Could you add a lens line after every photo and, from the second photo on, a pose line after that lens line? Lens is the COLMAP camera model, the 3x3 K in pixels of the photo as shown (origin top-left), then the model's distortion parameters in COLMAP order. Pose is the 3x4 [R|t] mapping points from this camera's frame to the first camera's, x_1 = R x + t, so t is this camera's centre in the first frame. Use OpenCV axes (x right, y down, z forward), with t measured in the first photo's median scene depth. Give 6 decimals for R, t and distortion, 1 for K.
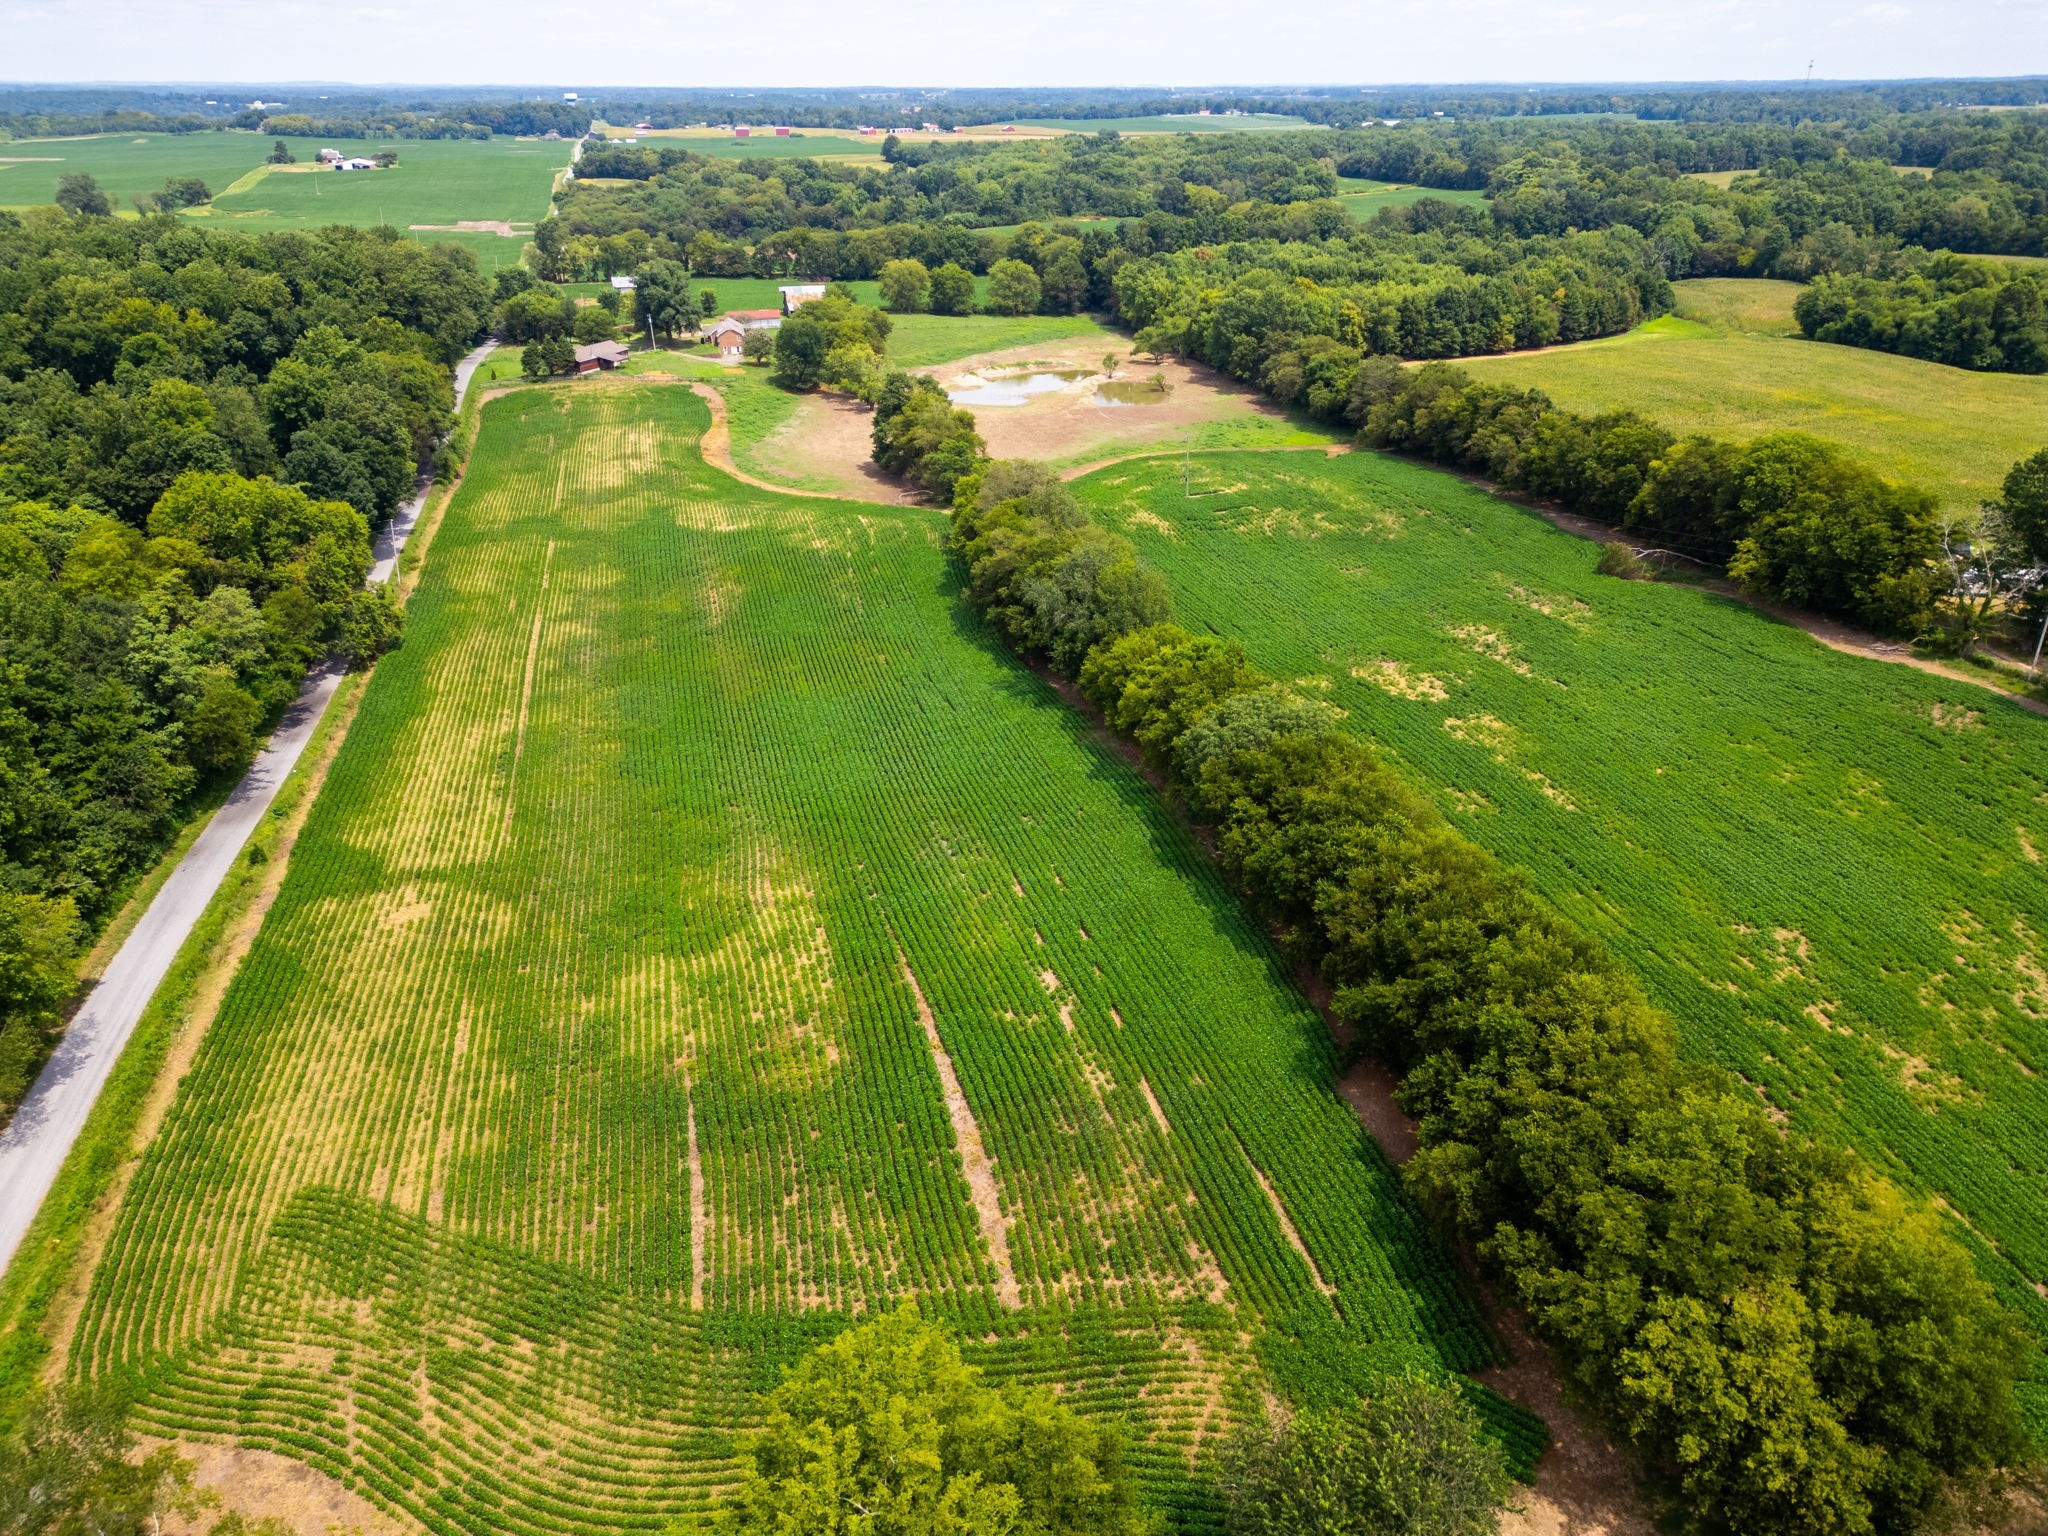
lens RADIAL K [[1443.8, 0, 1027.7], [0, 1443.8, 767.9], [0, 0, 1]] dist [0.069432, -0.060724]
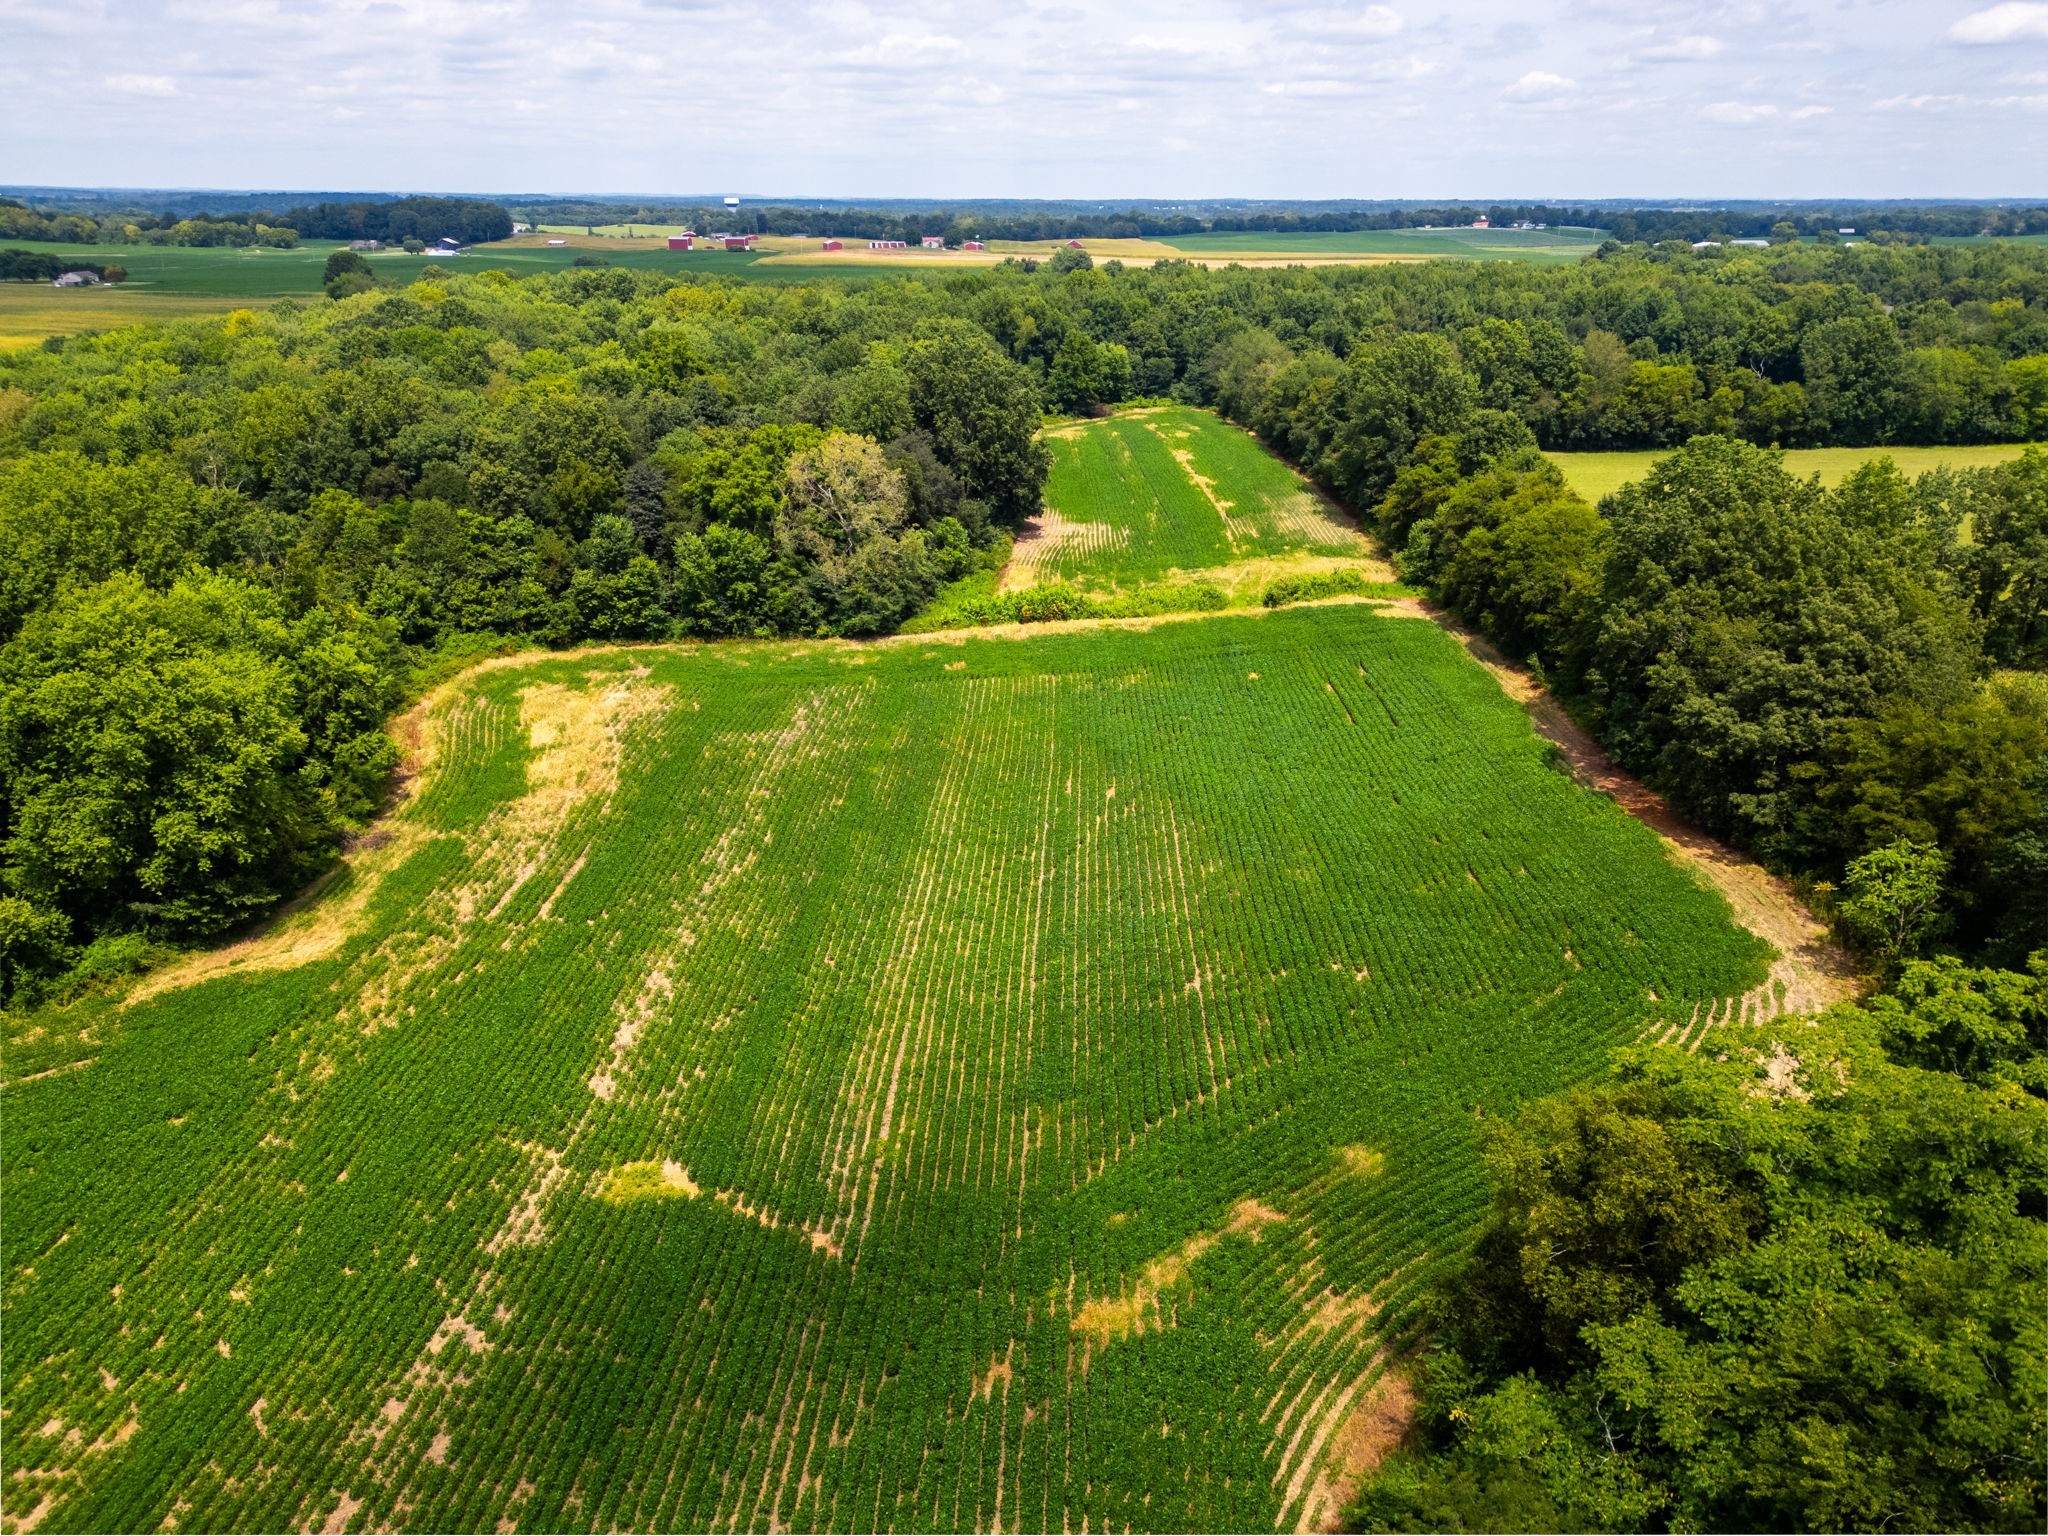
lens RADIAL K [[1425.5, 0, 1025.6], [0, 1425.5, 780.8], [0, 0, 1]] dist [0.064911, -0.051419]
pose [[0.967844, 0.102073, -0.229909, 0.704553], [-0.114112, 0.992676, -0.039654, -0.951204], [0.224178, 0.064614, 0.972404, 2.135364]]
